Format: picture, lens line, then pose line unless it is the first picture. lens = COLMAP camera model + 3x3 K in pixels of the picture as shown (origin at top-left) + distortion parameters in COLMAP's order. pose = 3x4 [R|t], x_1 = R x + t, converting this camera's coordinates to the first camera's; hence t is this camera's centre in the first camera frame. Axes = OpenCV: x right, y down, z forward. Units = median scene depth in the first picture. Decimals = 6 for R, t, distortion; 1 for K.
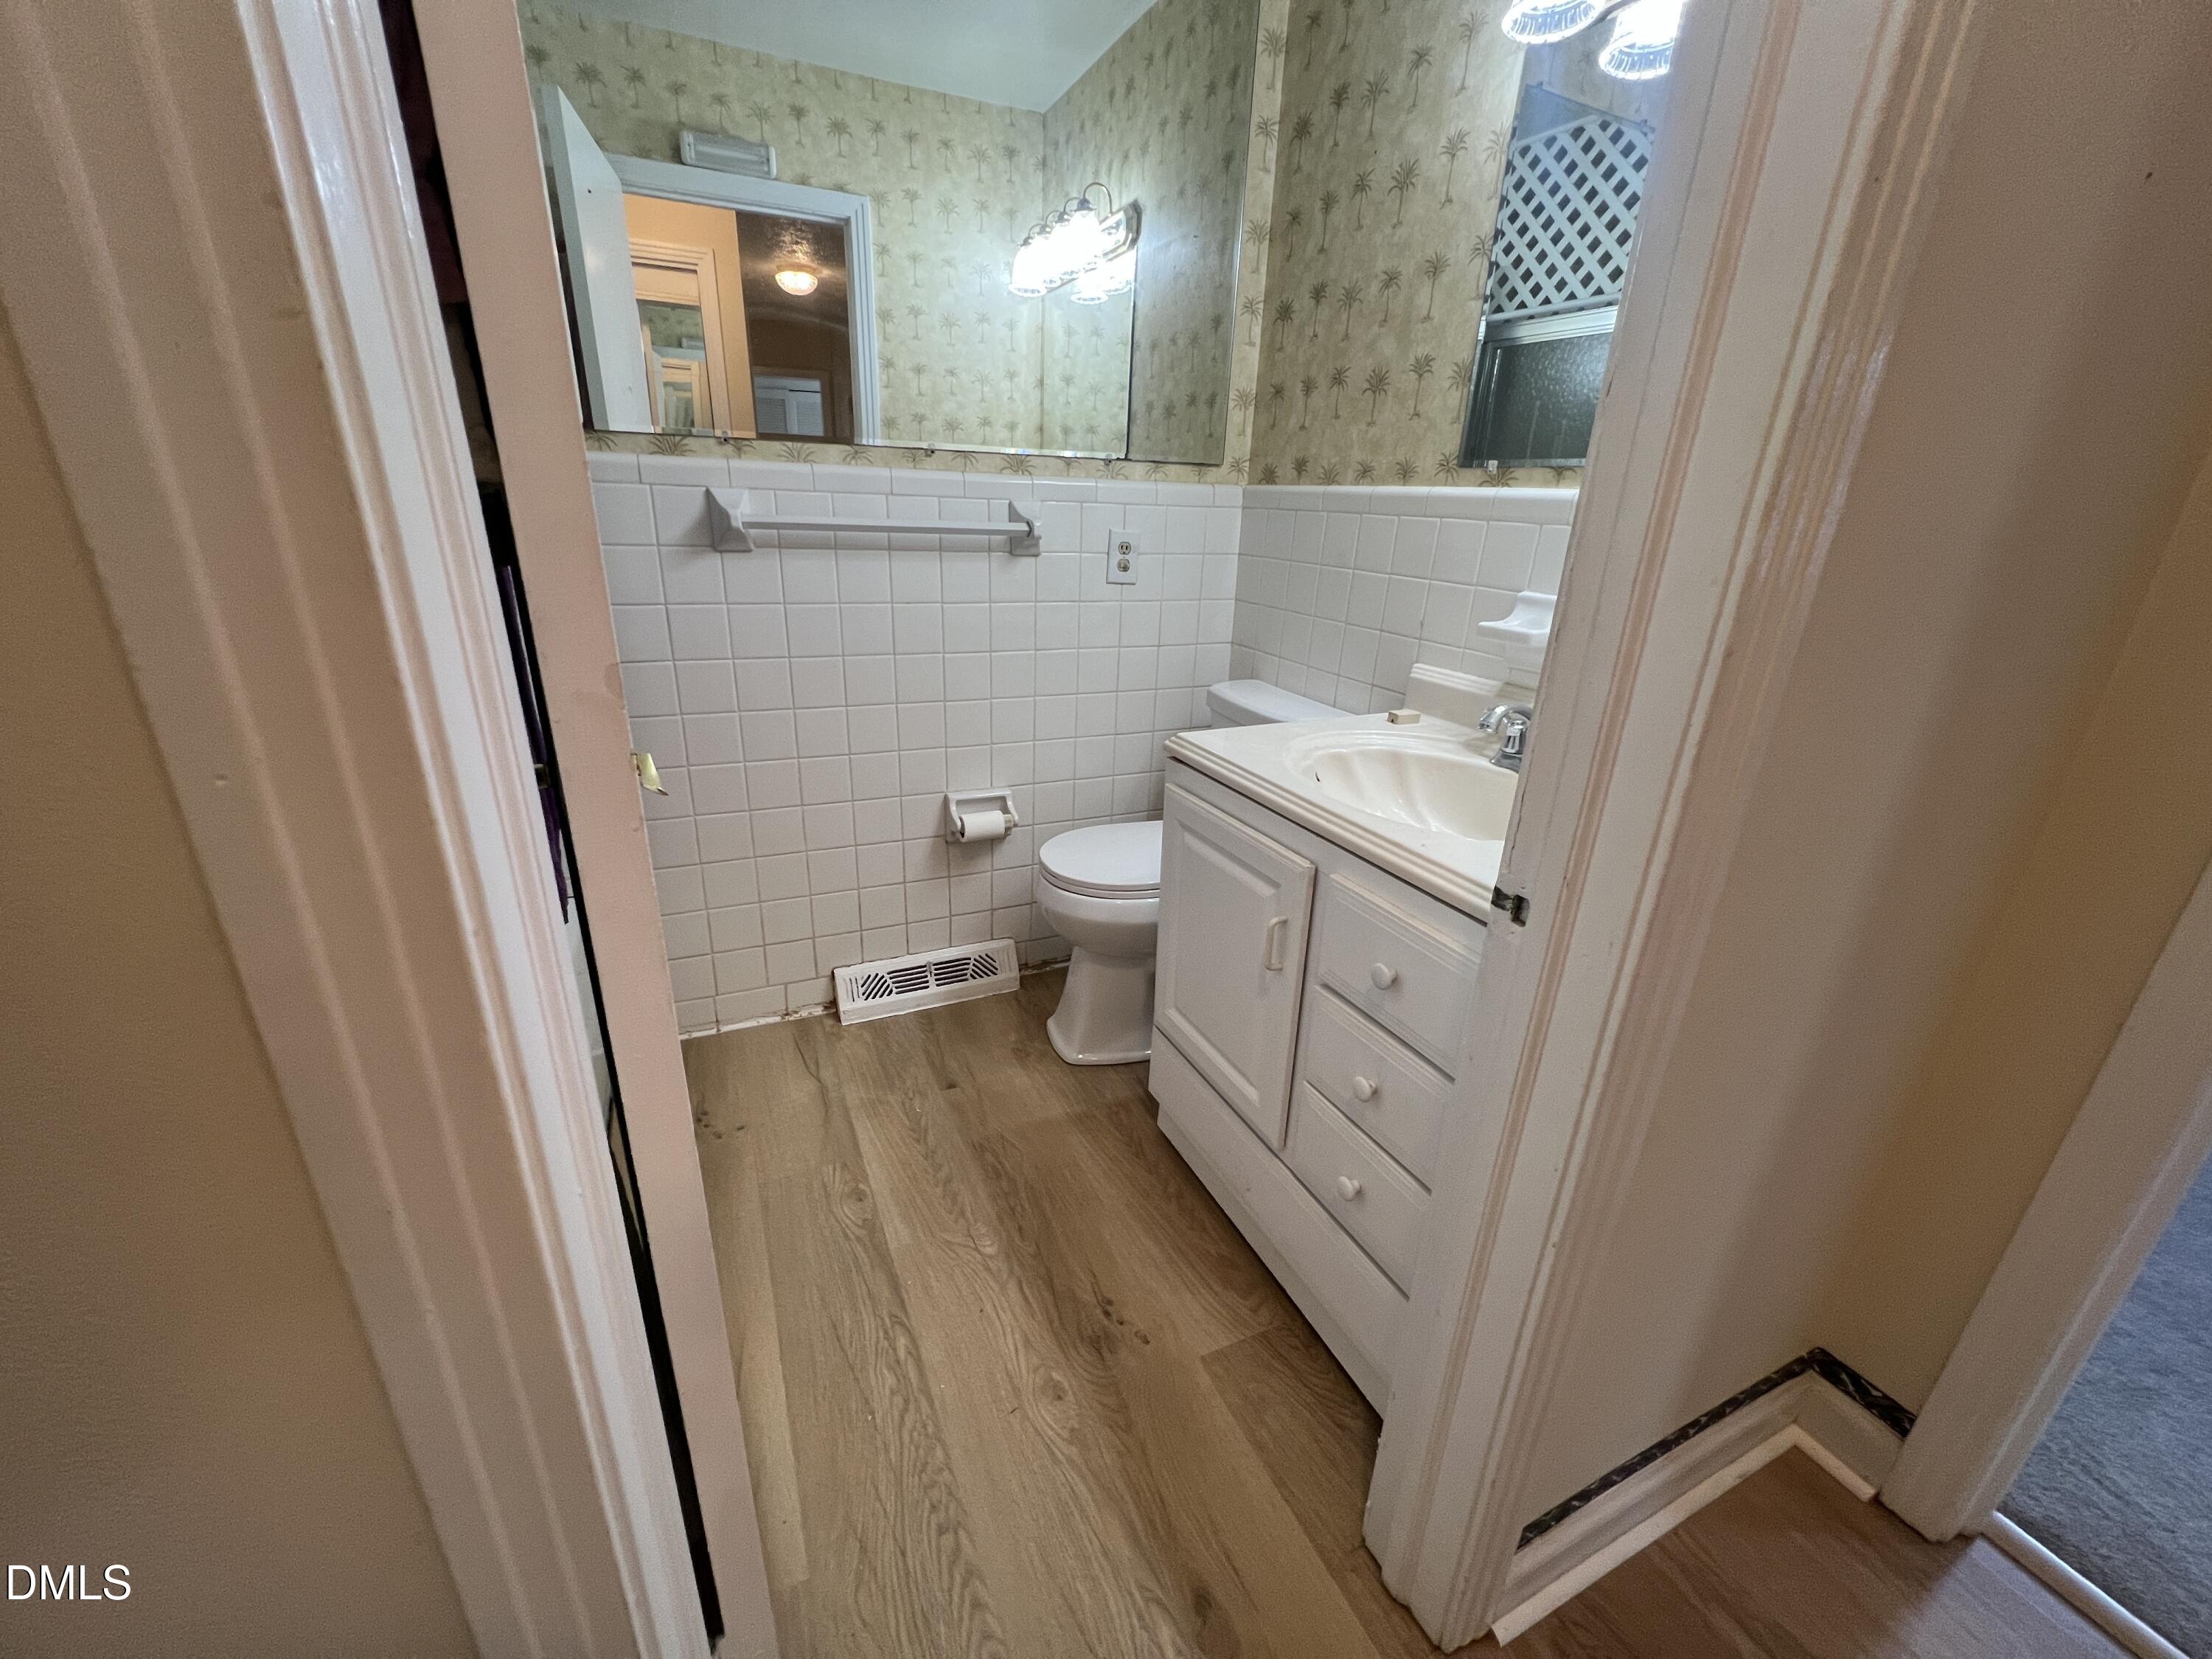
lens RADIAL K [[885.1, 0, 1106.0], [0, 885.1, 829.5], [0, 0, 1]] dist [-0.006620, 0.004501]
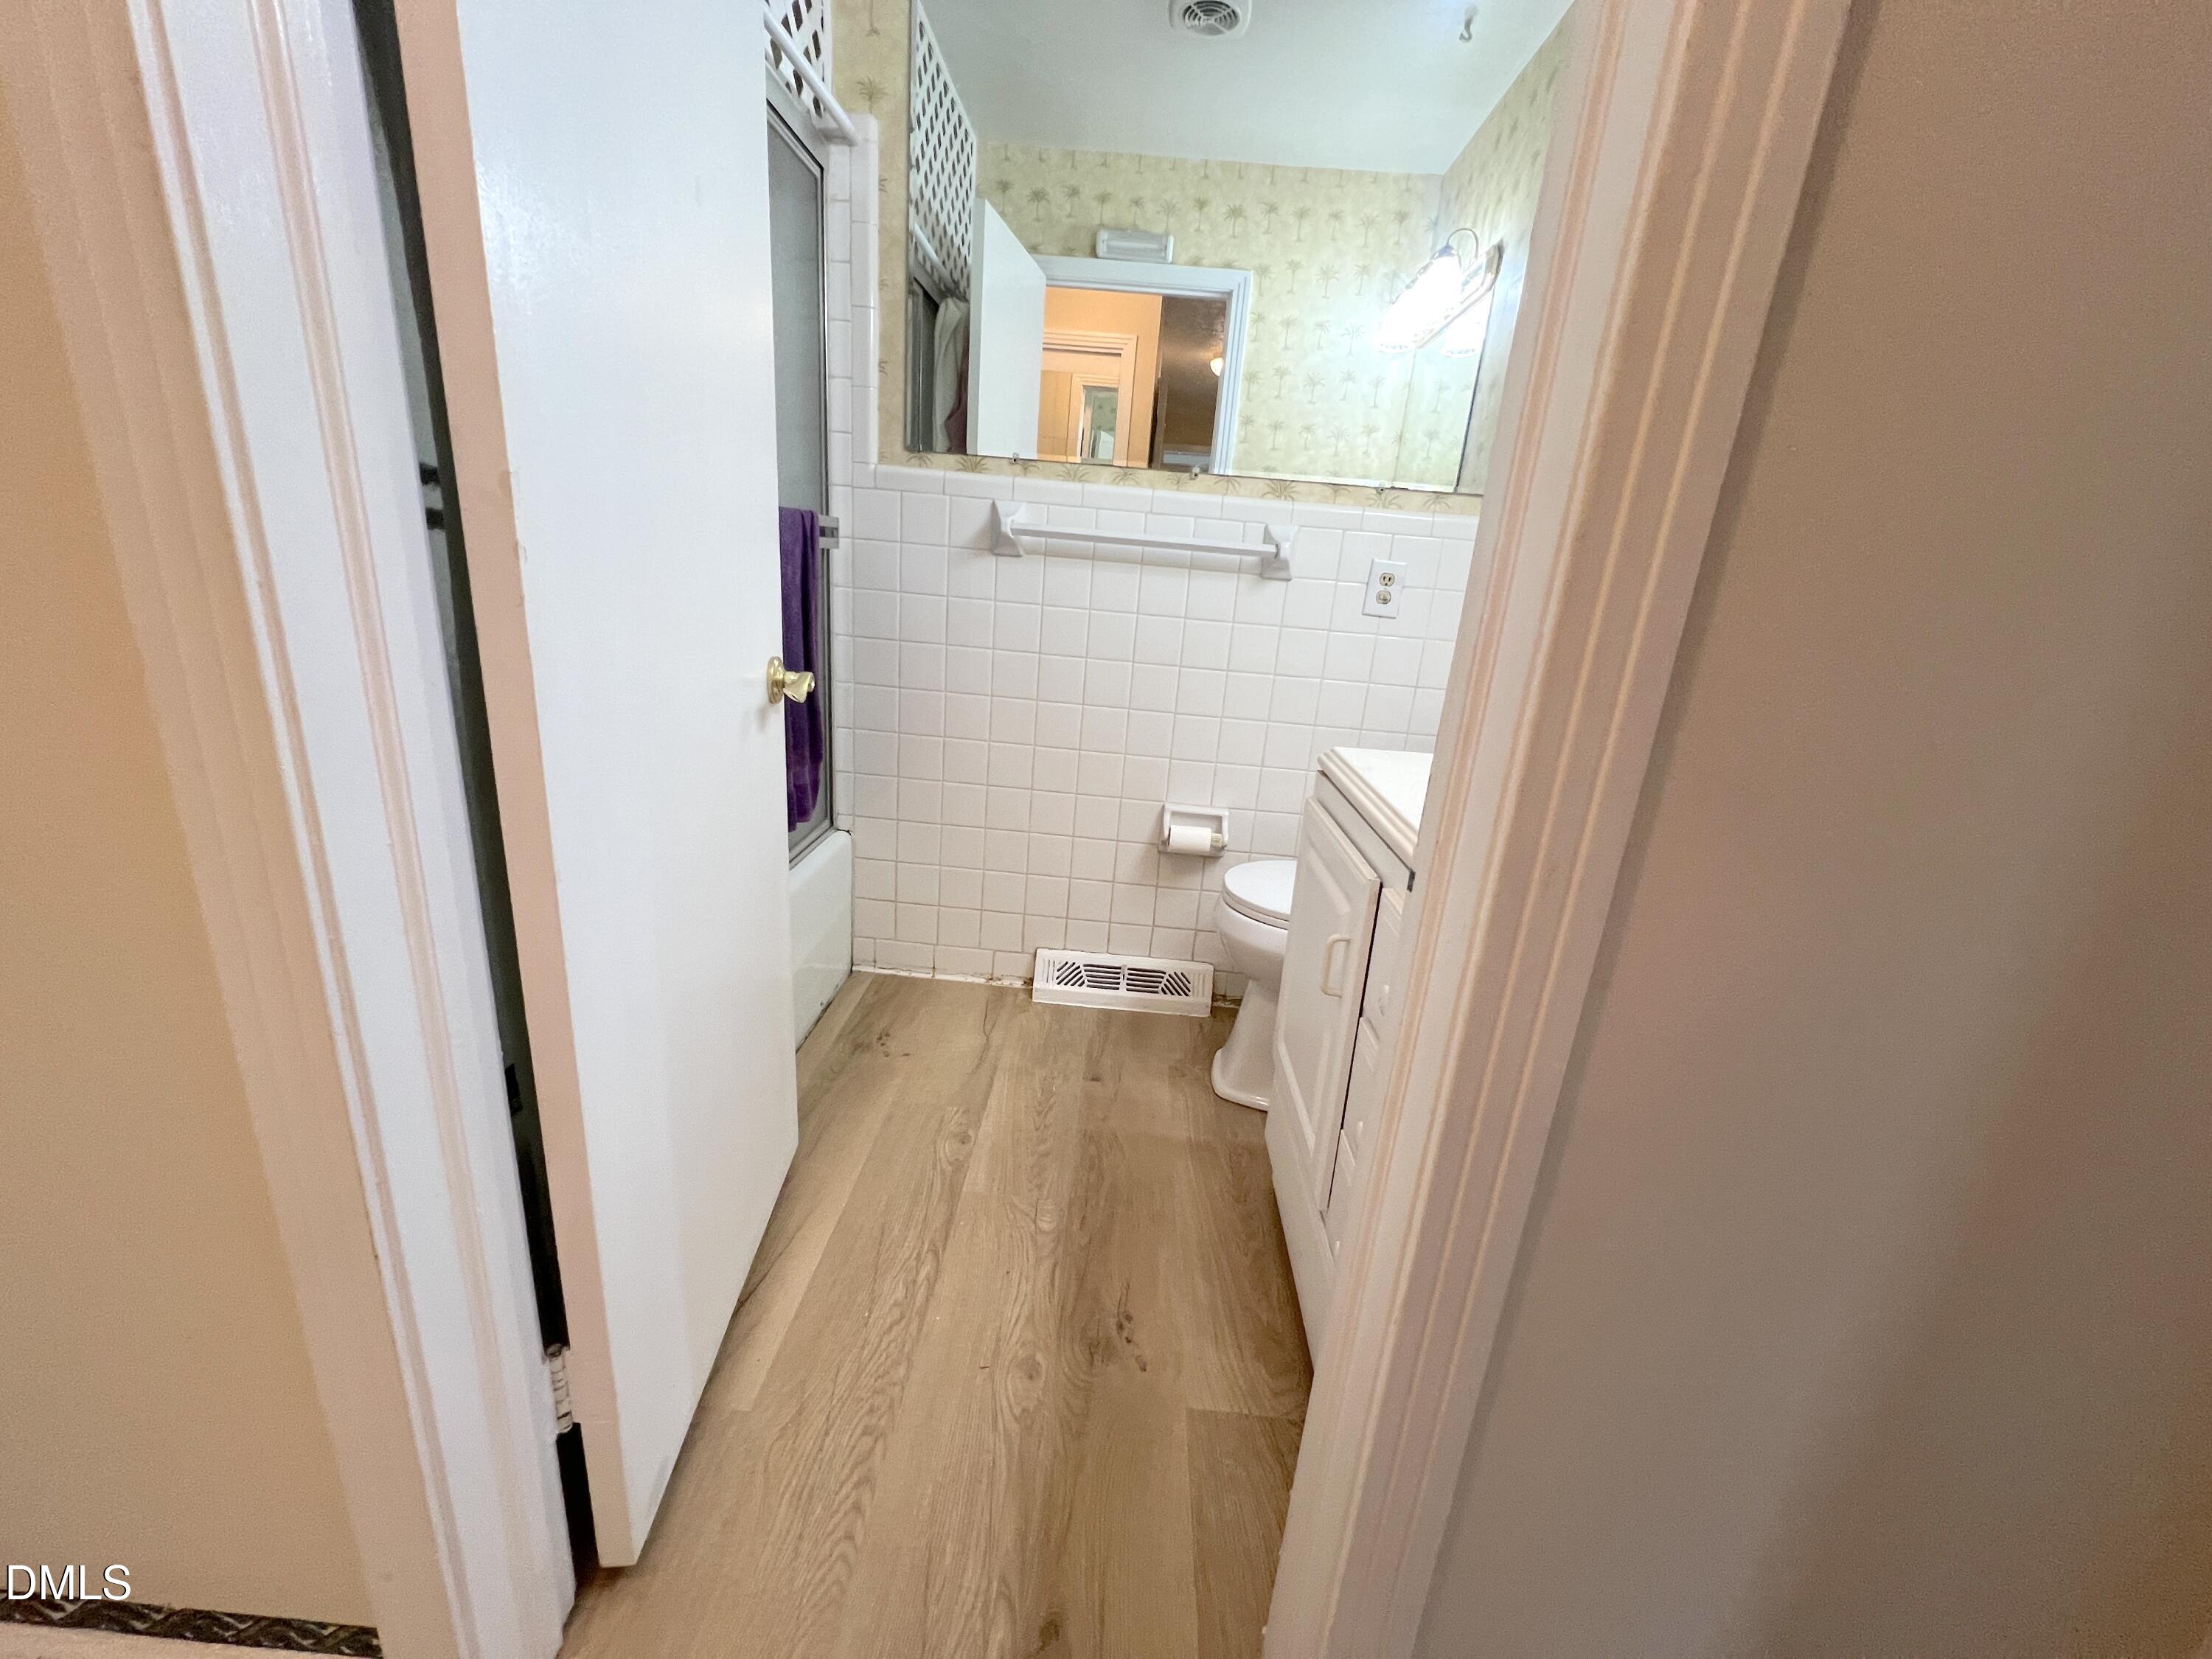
lens RADIAL K [[885.8, 0, 1100.2], [0, 885.8, 828.3], [0, 0, 1]] dist [-0.002535, -0.000039]
pose [[0.888475, 0.166398, -0.427697, 0.192653], [-0.203751, 0.978090, -0.042730, 0.045790], [0.411216, 0.125108, 0.902912, 0.044792]]
